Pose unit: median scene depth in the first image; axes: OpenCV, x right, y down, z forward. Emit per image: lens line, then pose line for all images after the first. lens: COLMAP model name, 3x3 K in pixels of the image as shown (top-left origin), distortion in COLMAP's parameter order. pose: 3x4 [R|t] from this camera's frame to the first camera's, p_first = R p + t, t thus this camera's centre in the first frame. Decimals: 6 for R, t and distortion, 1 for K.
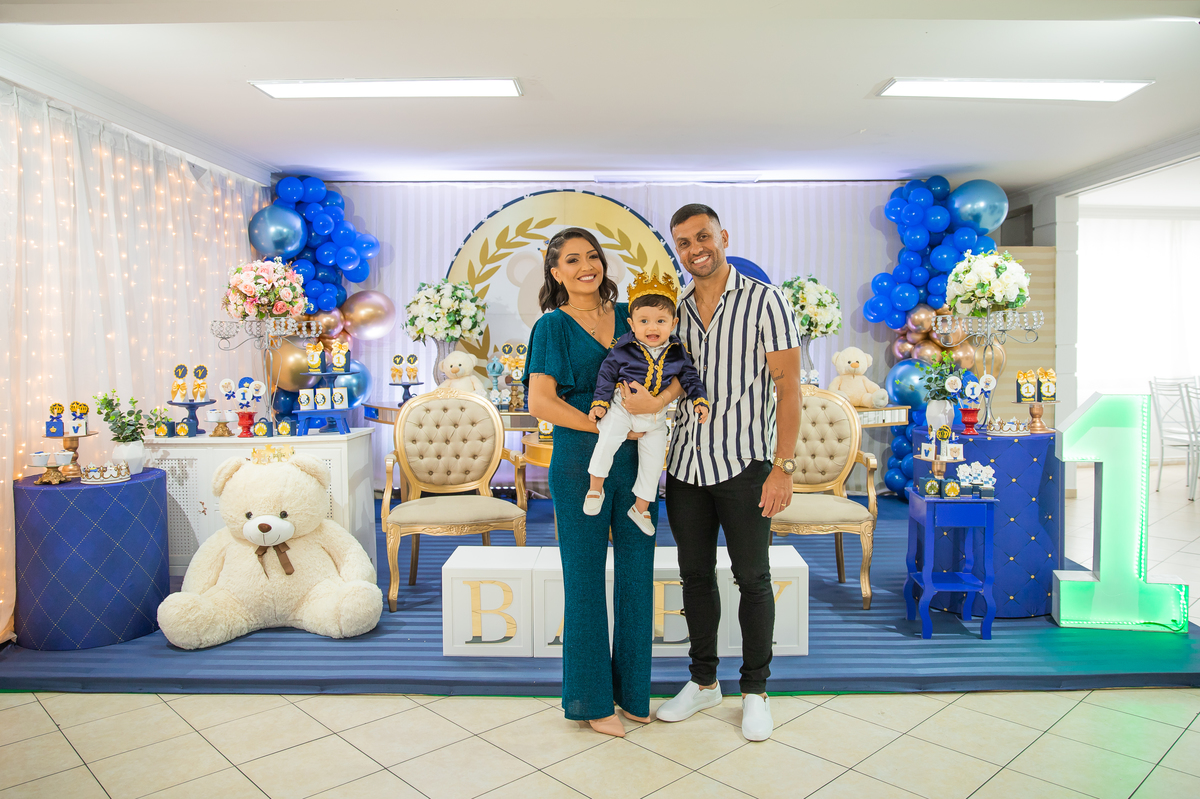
lens RADIAL K [[904.3, 0, 626.1], [0, 904.3, 361.4], [0, 0, 1]] dist [-0.112177, 0.085528]
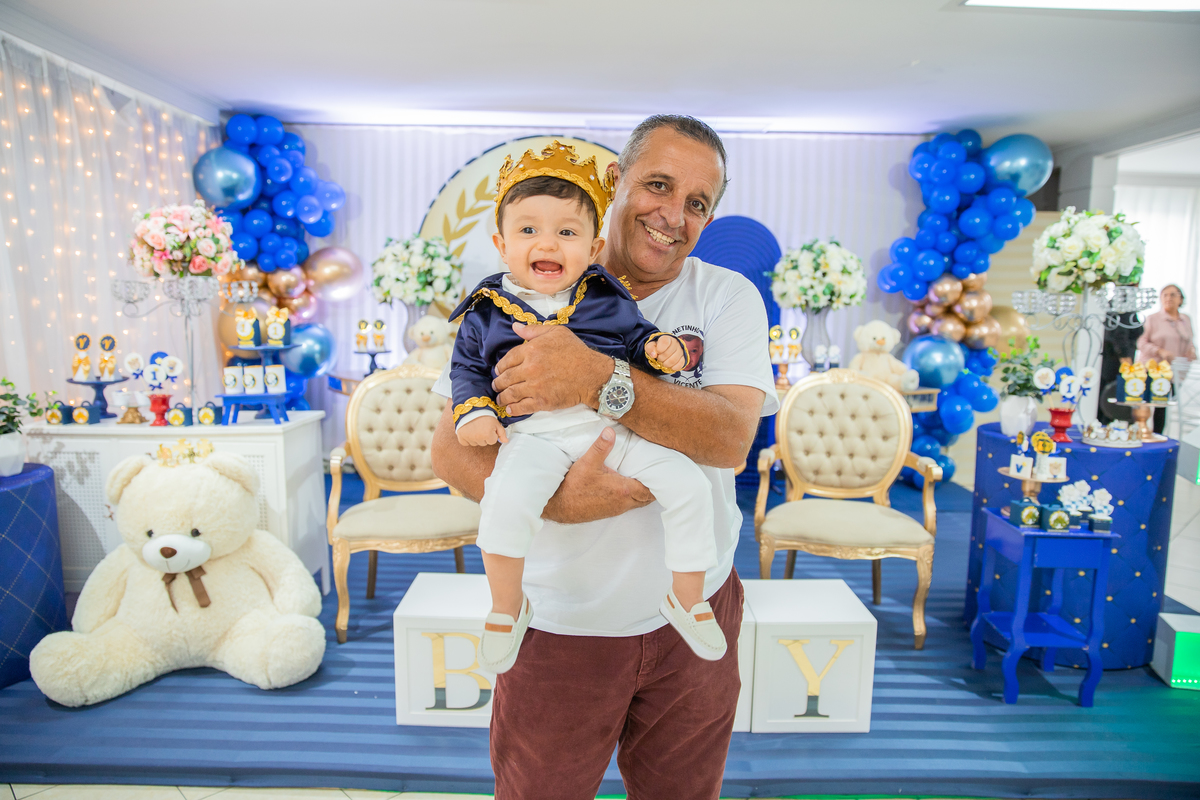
lens RADIAL K [[808.6, 0, 595.4], [0, 808.6, 403.9], [0, 0, 1]] dist [-0.106871, 0.075388]
pose [[0.999825, 0.018698, 0.000500, -0.029852], [-0.018645, 0.994114, 0.106724, -0.017117], [0.001498, -0.106715, 0.994289, 0.266395]]
